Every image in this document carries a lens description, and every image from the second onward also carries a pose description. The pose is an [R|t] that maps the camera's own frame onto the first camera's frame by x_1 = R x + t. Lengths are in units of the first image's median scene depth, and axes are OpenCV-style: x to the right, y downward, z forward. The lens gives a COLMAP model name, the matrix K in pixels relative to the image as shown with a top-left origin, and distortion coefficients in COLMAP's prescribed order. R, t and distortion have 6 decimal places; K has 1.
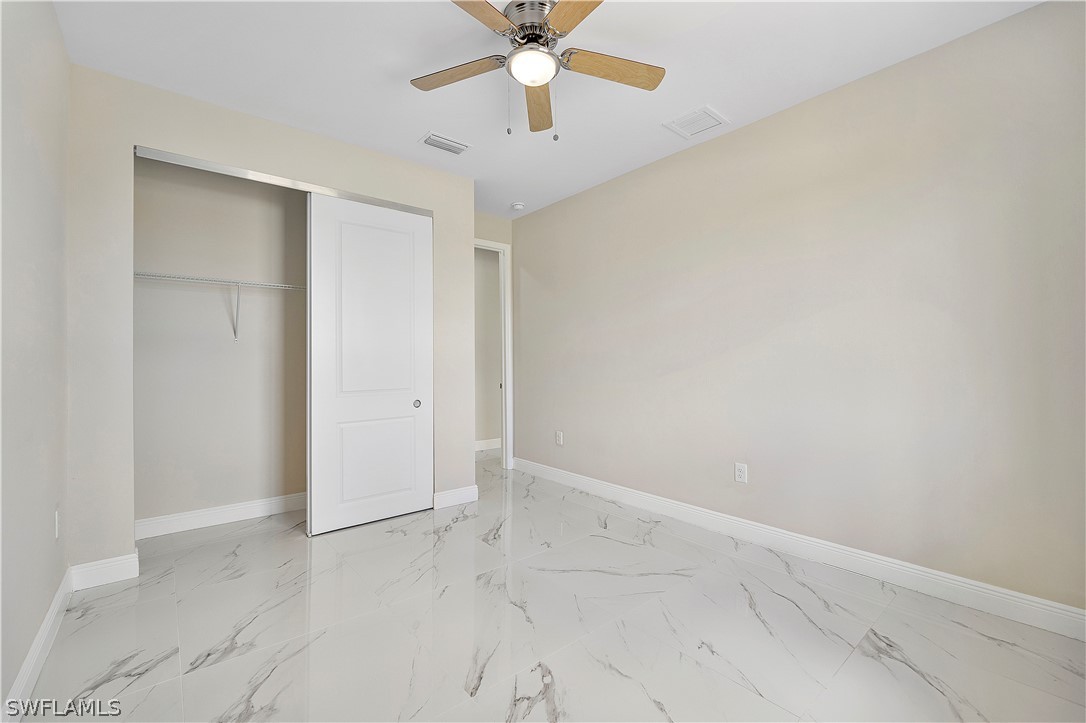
lens RADIAL K [[457.6, 0, 544.9], [0, 457.6, 356.4], [0, 0, 1]] dist [-0.007924, -0.000236]
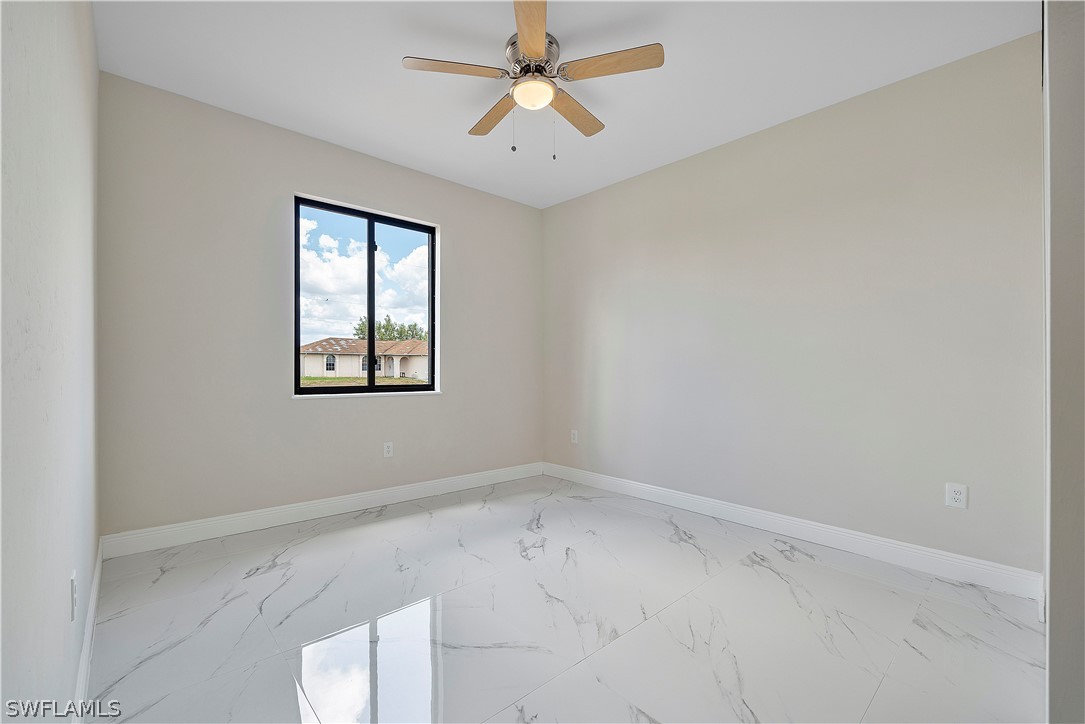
lens RADIAL K [[457.1, 0, 544.4], [0, 457.1, 356.9], [0, 0, 1]] dist [-0.007924, -0.000236]
pose [[-0.998641, -0.008886, -0.051348, 0.021057], [-0.007603, 0.999655, -0.025133, 0.064528], [0.051554, -0.024709, -0.998365, 2.401110]]
